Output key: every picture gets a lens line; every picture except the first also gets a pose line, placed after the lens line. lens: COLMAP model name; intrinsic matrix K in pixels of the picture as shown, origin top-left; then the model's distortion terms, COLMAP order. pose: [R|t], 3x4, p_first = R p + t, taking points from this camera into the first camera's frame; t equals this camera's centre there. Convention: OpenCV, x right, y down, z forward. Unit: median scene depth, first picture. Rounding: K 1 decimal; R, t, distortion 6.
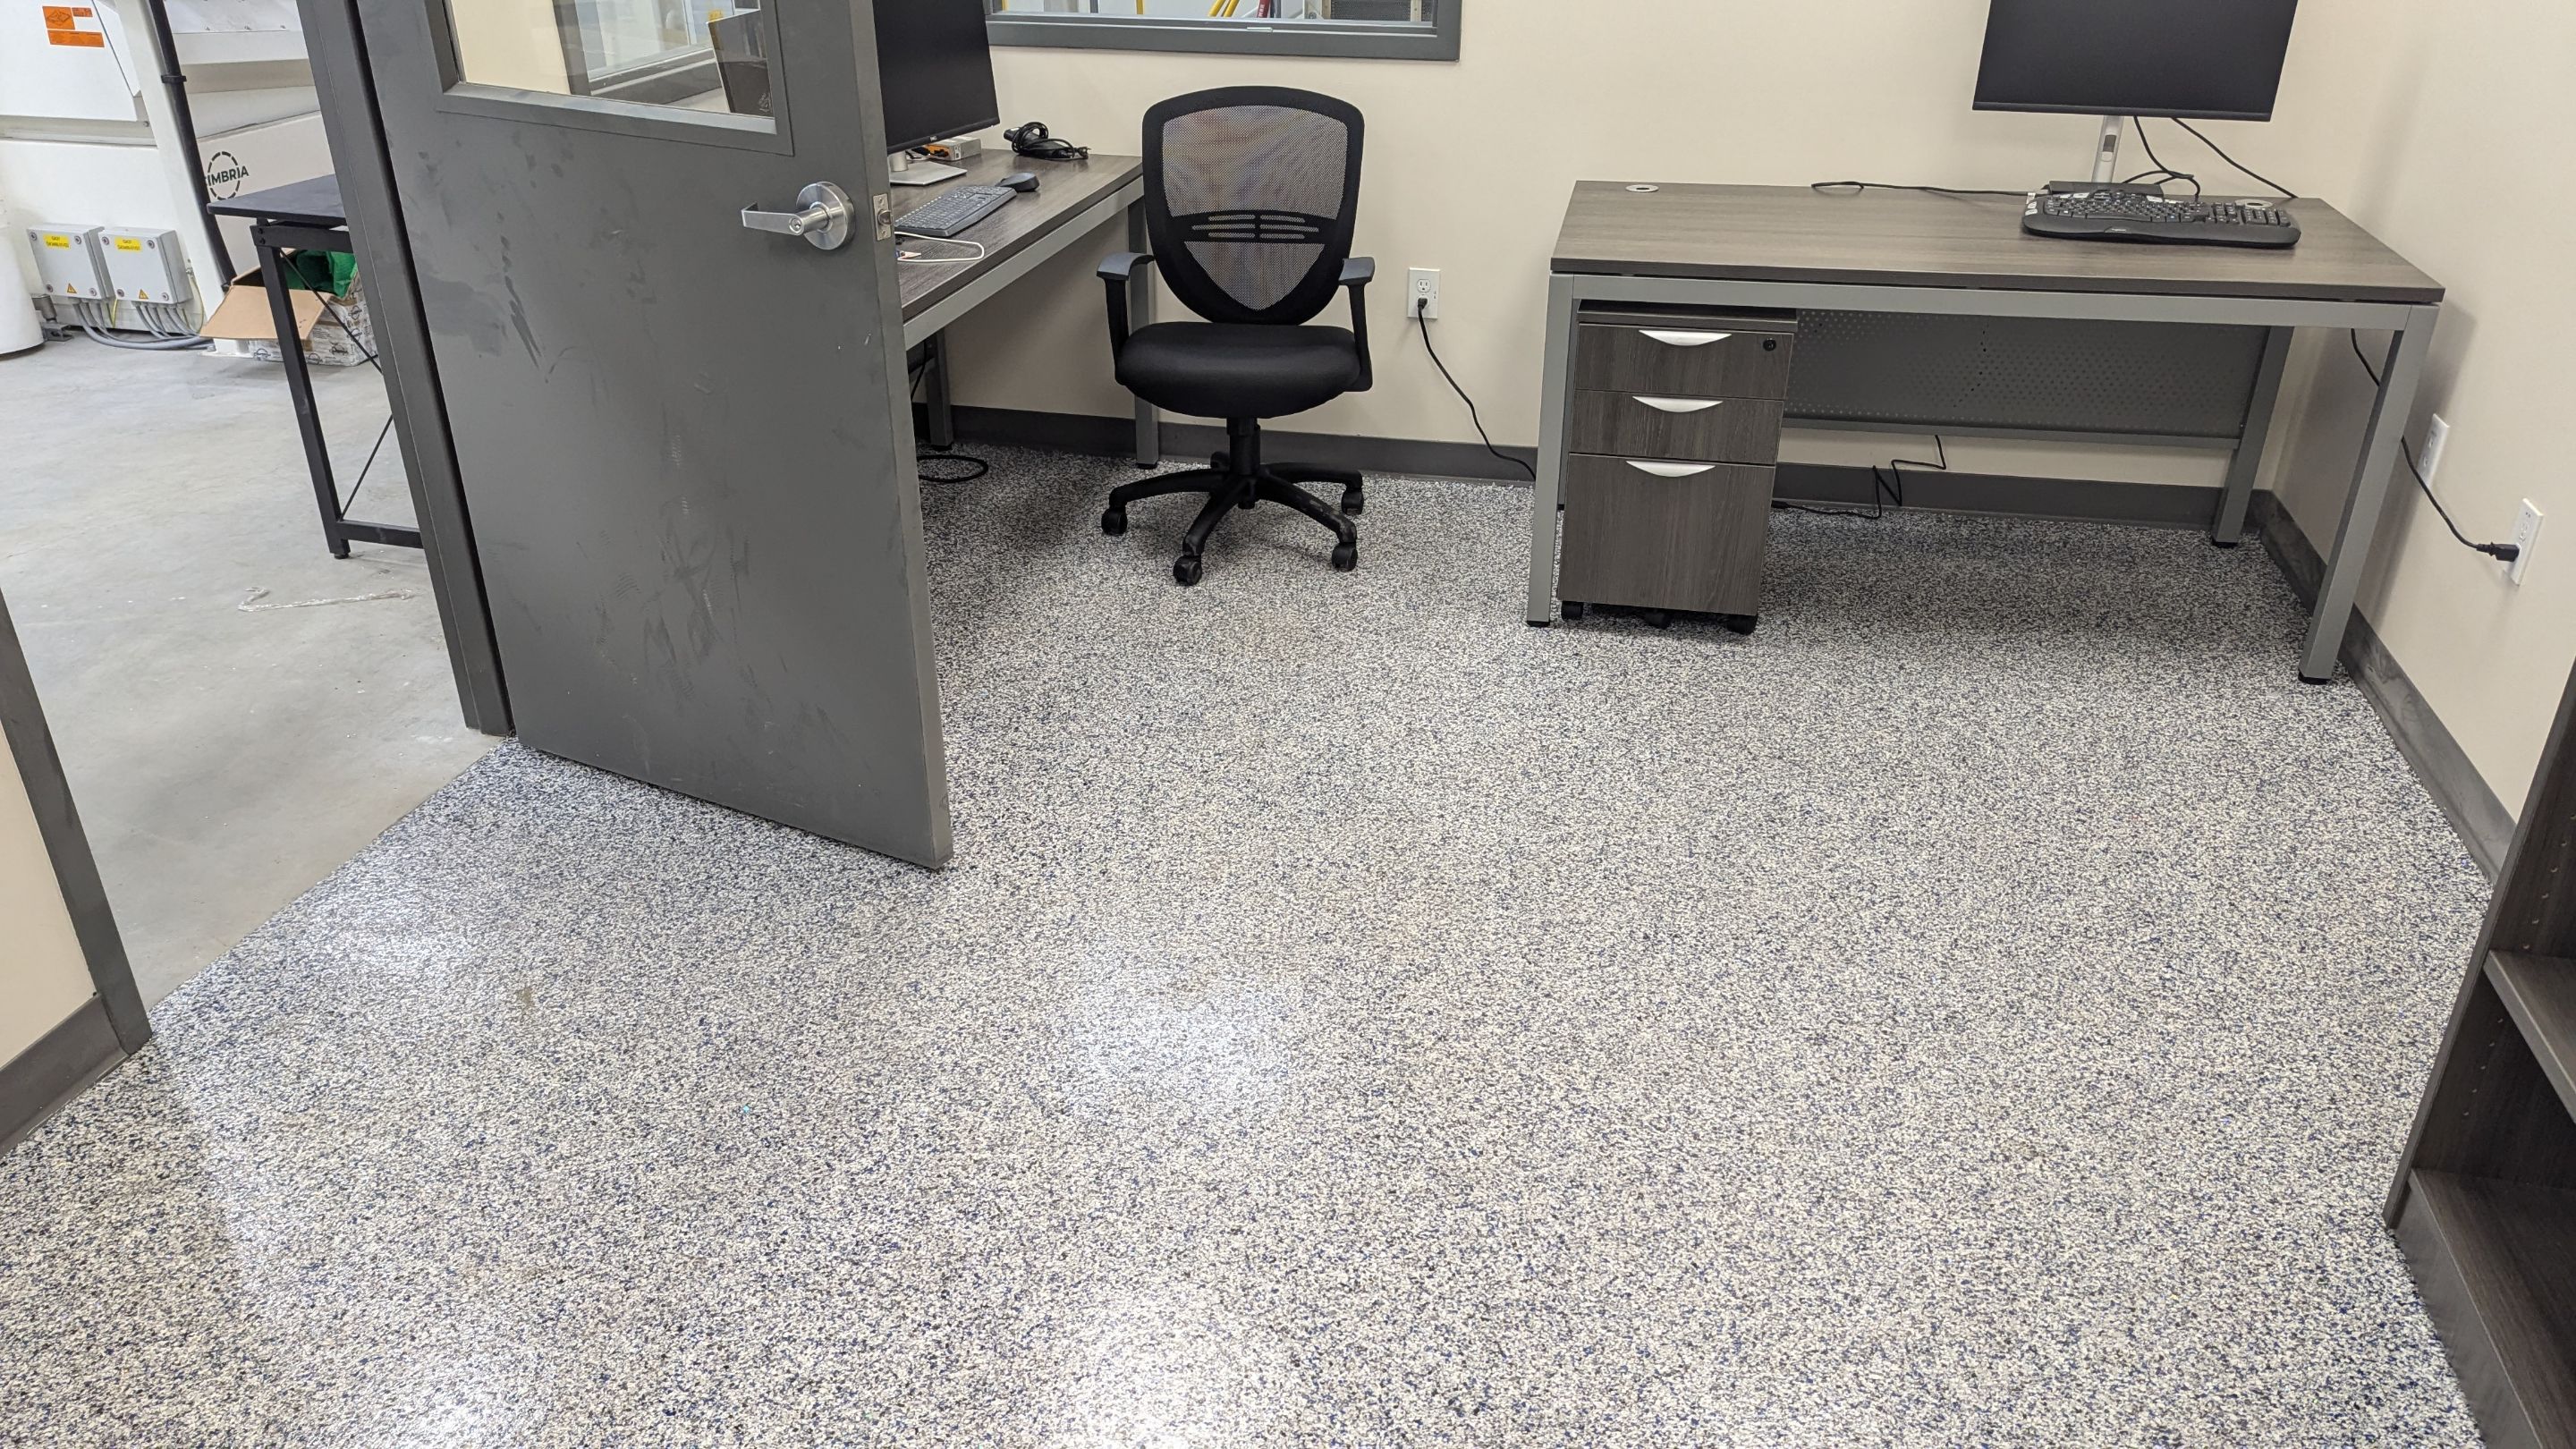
lens RADIAL K [[1845.3, 0, 1284.9], [0, 1845.3, 734.6], [0, 0, 1]] dist [0.062339, -0.058778]
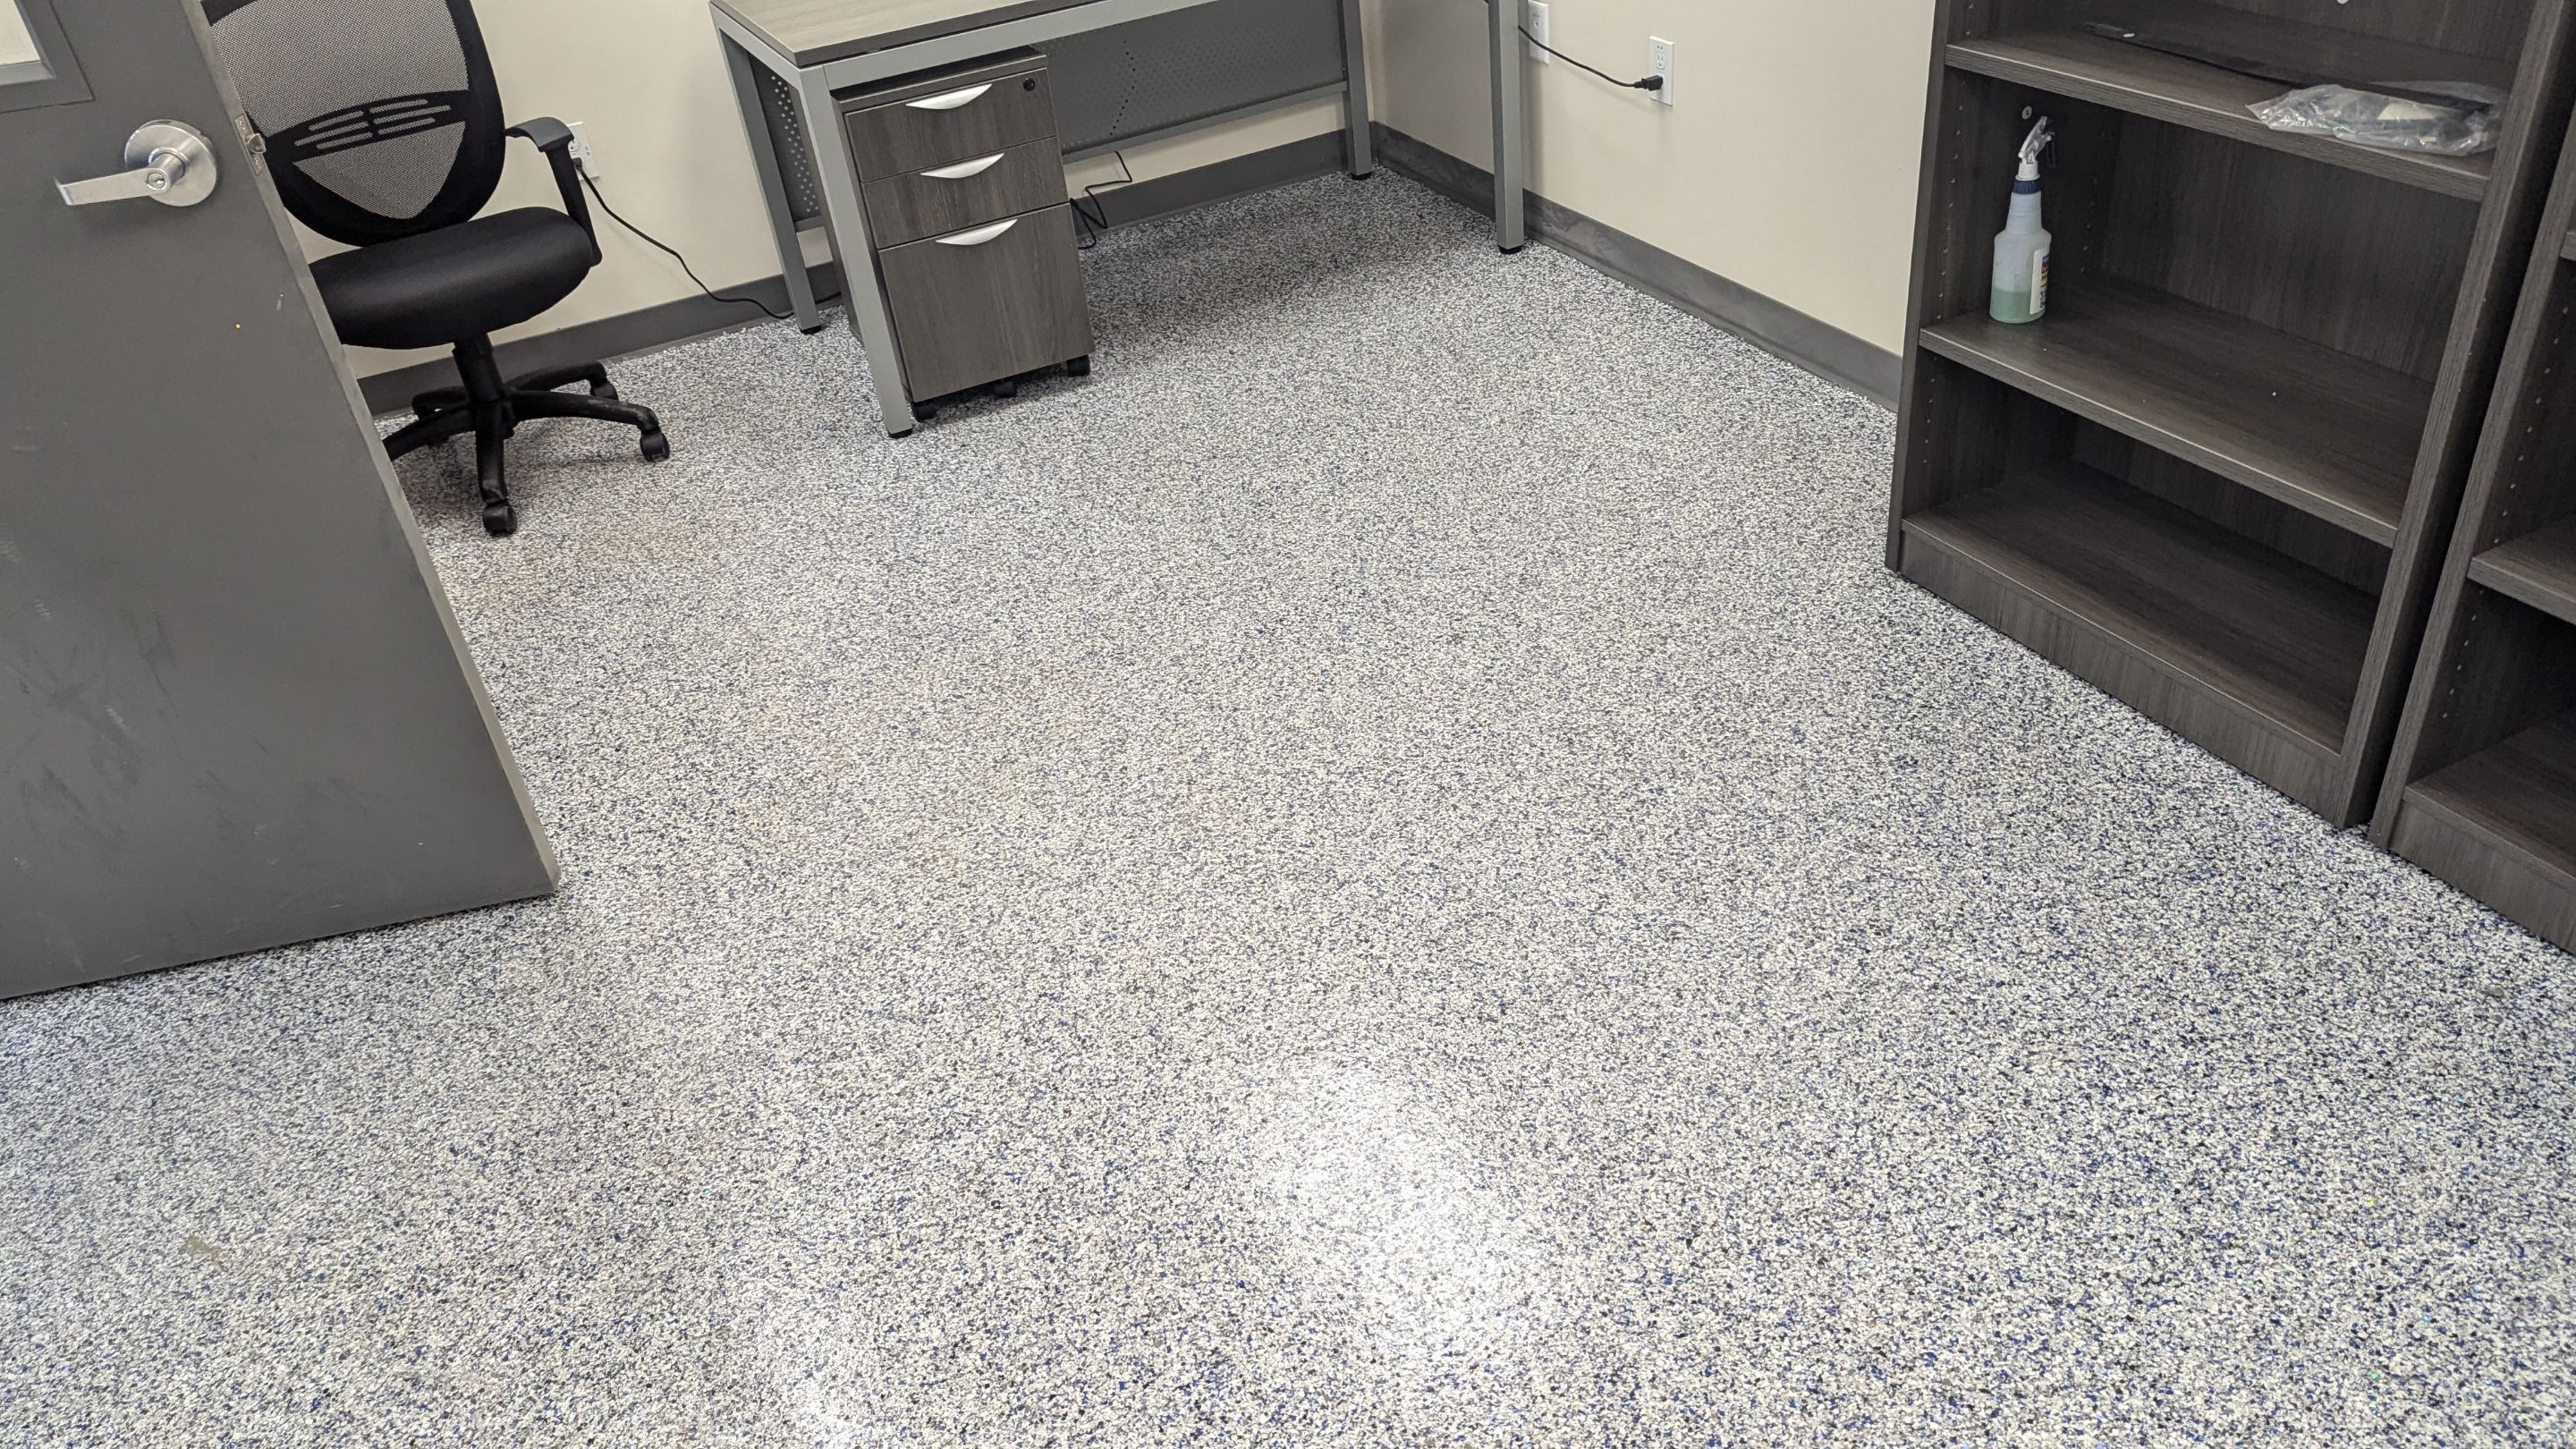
lens RADIAL K [[1845.3, 0, 1288.0], [0, 1845.3, 730.3], [0, 0, 1]] dist [0.062339, -0.058778]
pose [[0.777160, -0.417459, 0.470904, -0.289880], [0.378263, 0.907910, 0.180598, -0.022118], [-0.502931, 0.037772, 0.863501, 0.073266]]
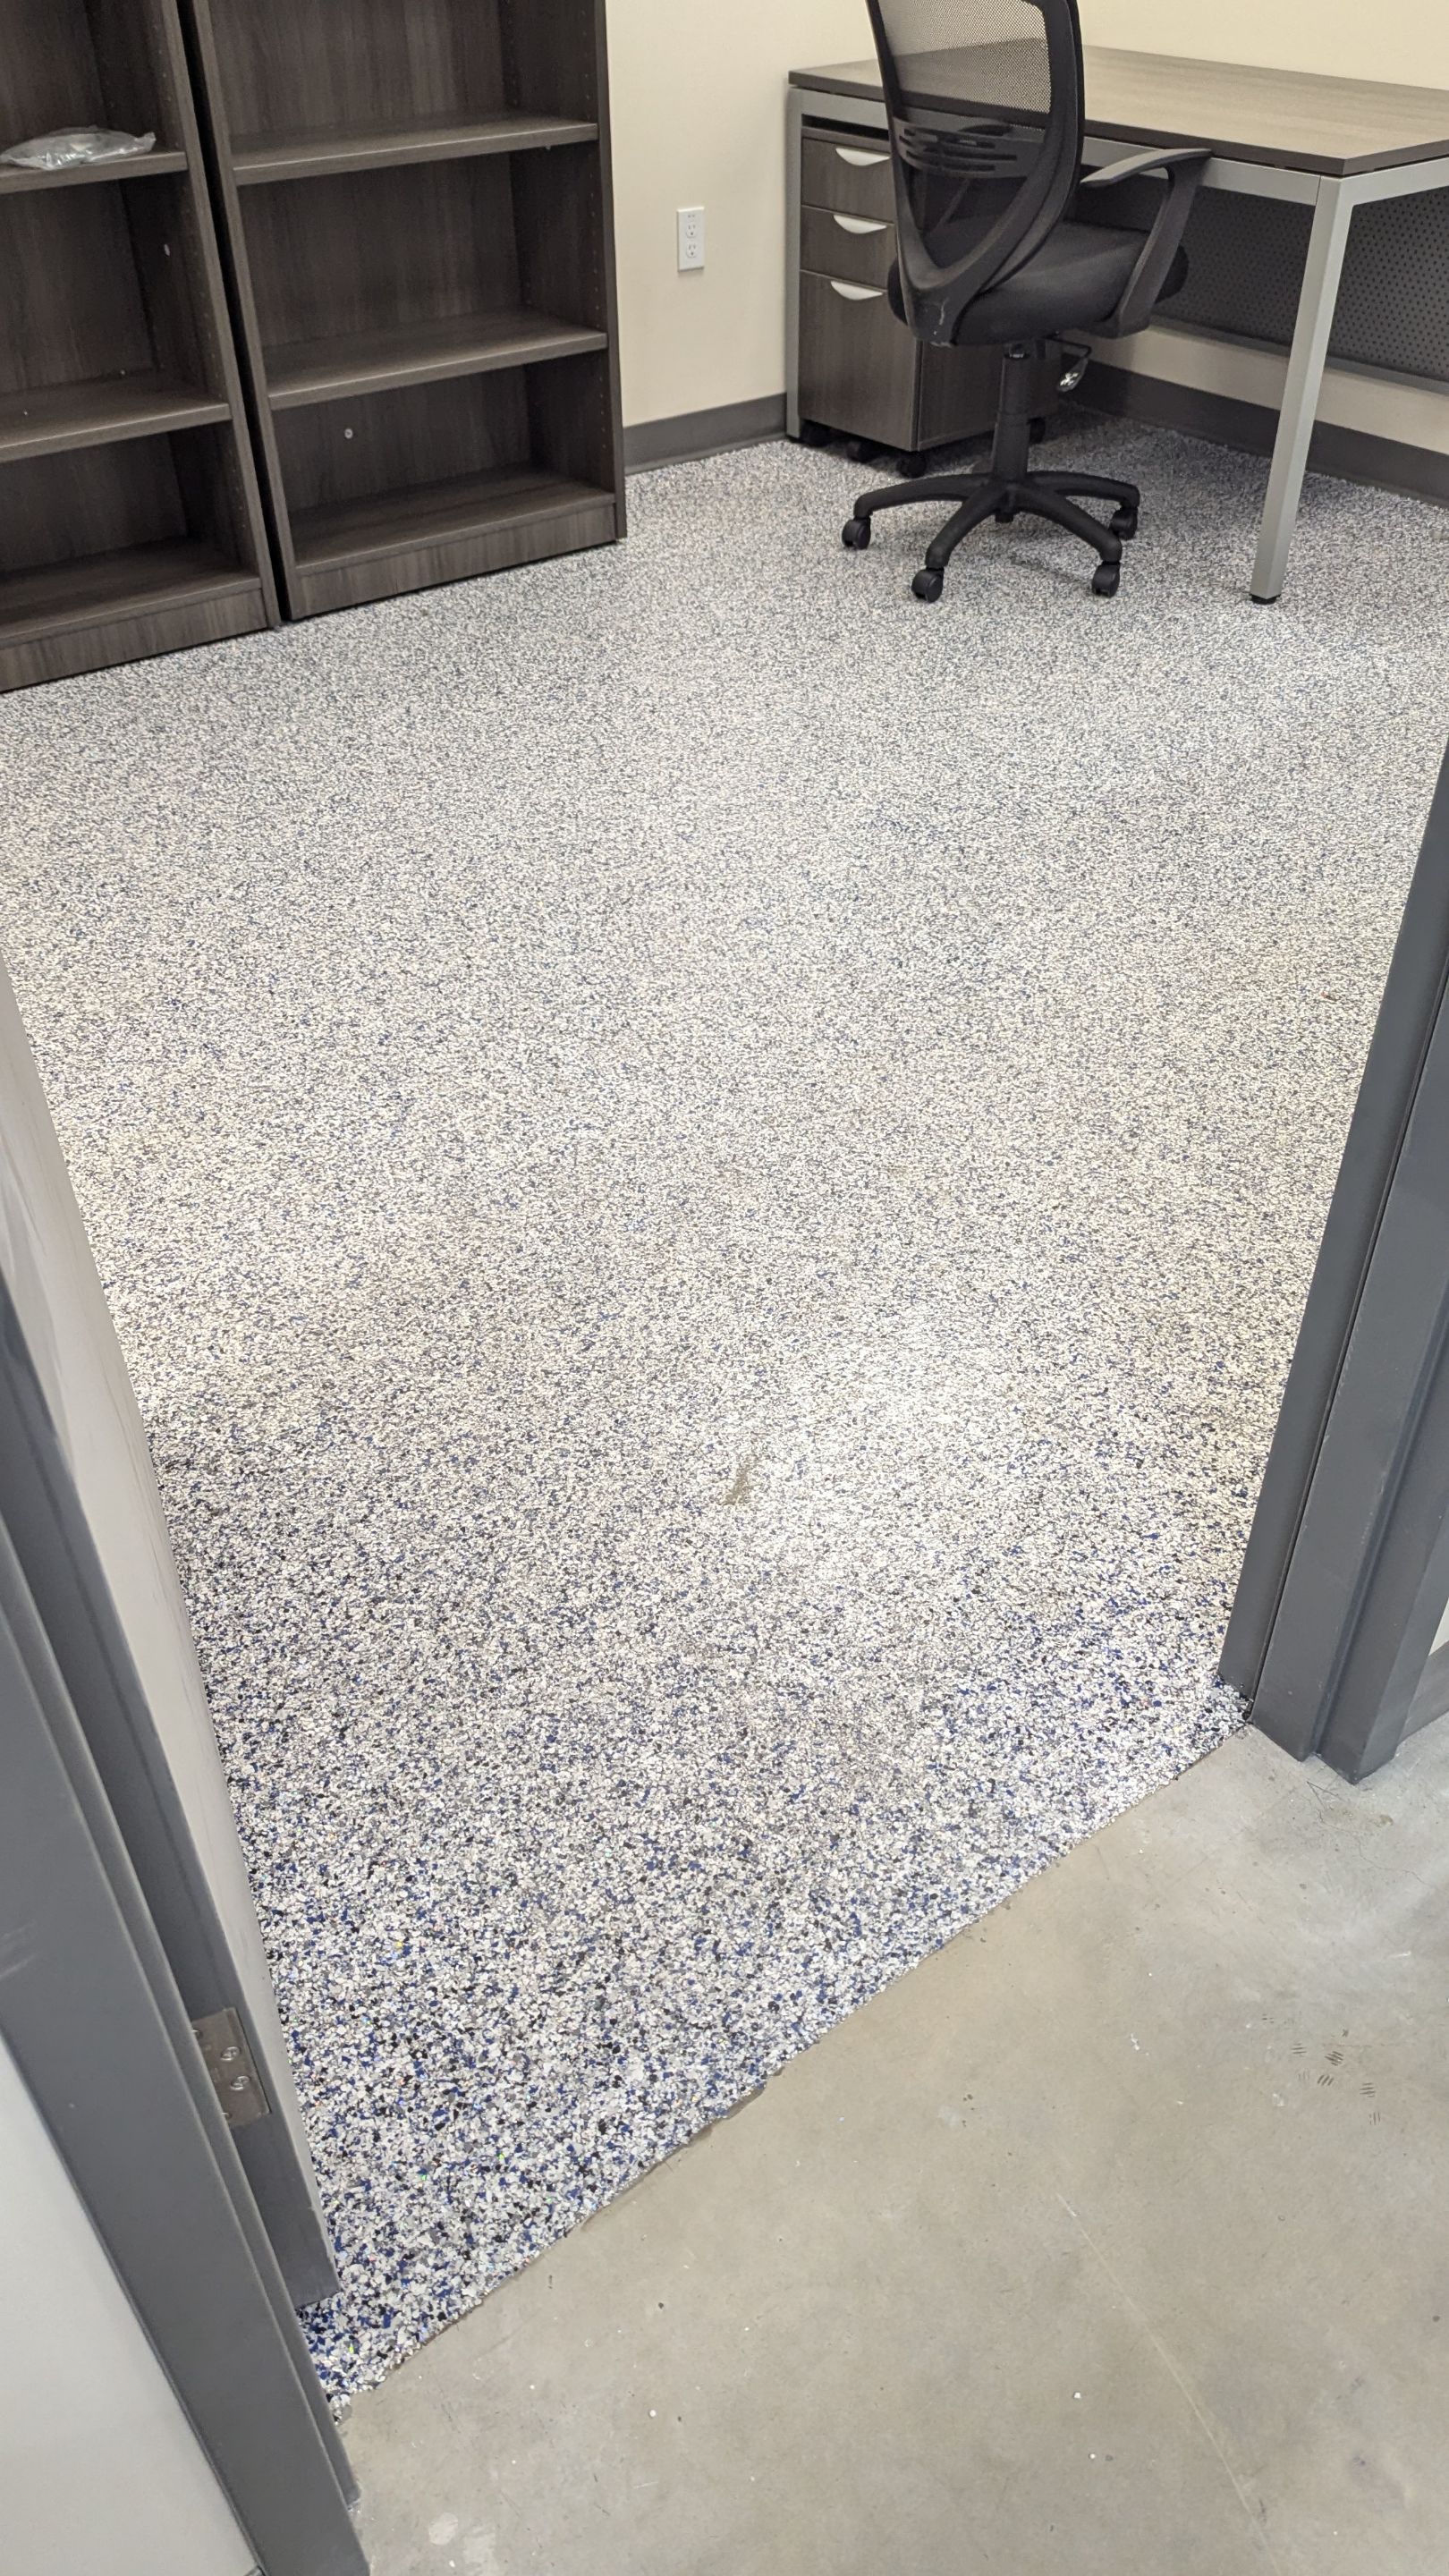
lens RADIAL K [[1845.3, 0, 719.4], [0, 1845.3, 1287.2], [0, 0, 1]] dist [0.062339, -0.058778]
pose [[-0.760414, -0.403383, 0.508972, -0.630382], [0.312707, 0.459460, 0.831331, -0.408919], [-0.569197, 0.791315, -0.223239, 0.959357]]
